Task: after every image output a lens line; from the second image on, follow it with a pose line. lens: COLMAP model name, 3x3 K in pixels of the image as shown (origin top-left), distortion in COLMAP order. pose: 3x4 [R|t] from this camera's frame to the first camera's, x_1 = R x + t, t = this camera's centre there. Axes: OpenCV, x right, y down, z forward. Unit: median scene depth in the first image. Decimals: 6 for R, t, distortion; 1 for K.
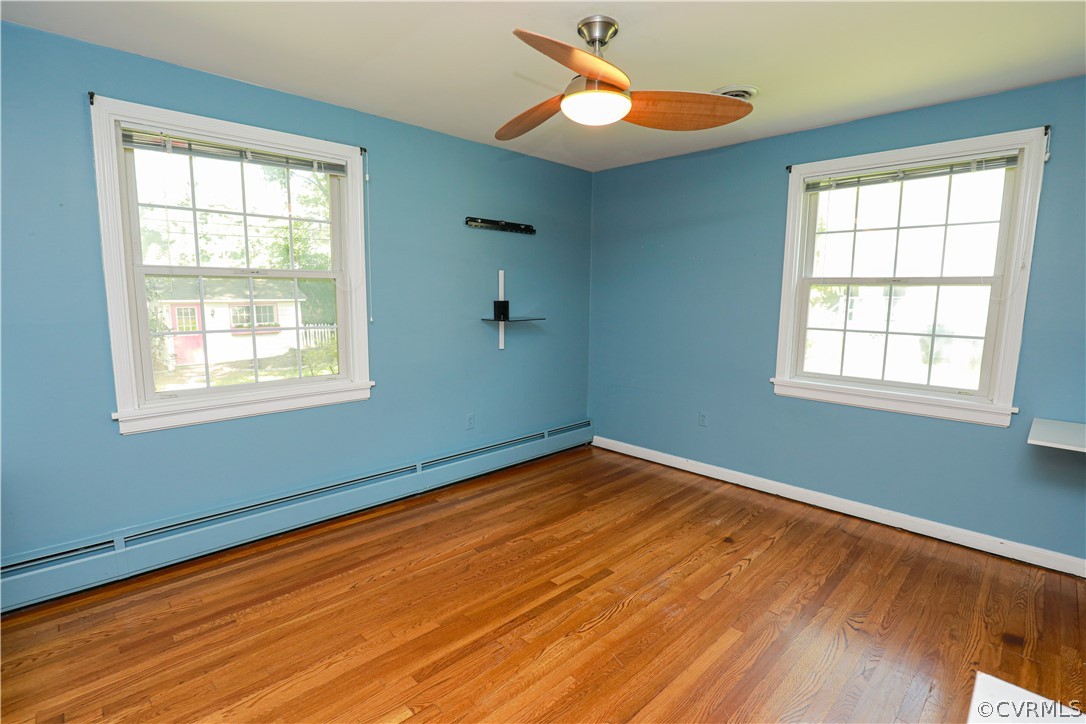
lens RADIAL K [[503.3, 0, 551.7], [0, 503.3, 365.4], [0, 0, 1]] dist [-0.035933, 0.000206]
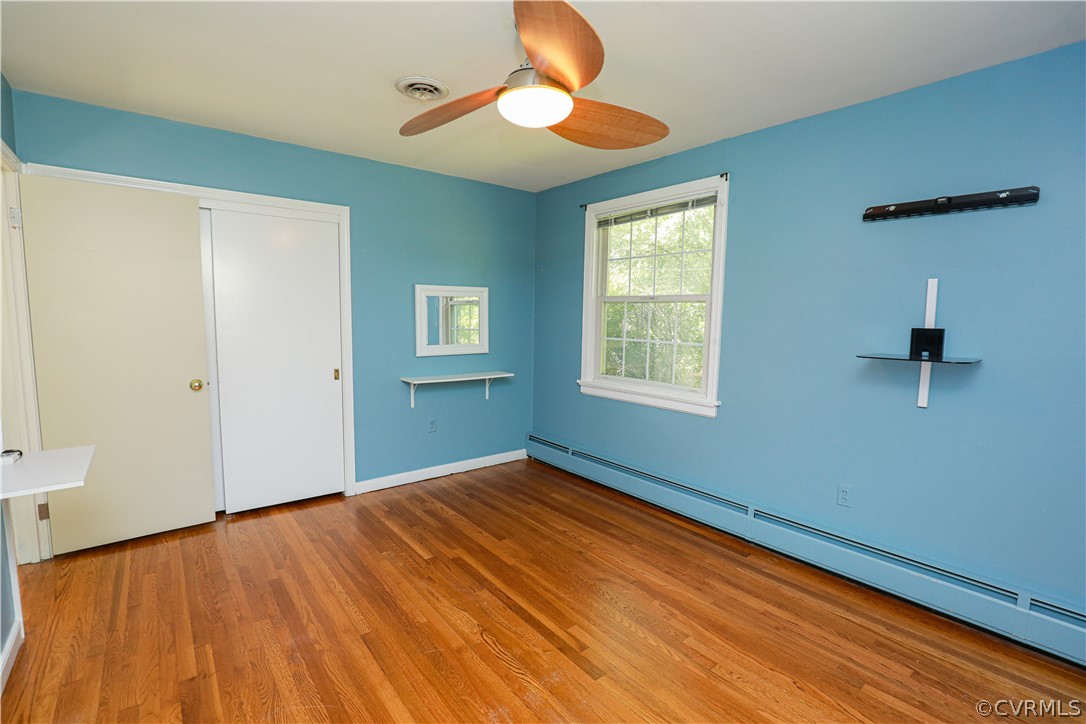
lens RADIAL K [[503.3, 0, 551.7], [0, 503.3, 365.4], [0, 0, 1]] dist [-0.035933, 0.000206]
pose [[-0.091559, 0.090492, -0.991679, 0.791123], [-0.159999, 0.981587, 0.104343, -0.107224], [0.982862, 0.168222, -0.075395, 0.883069]]
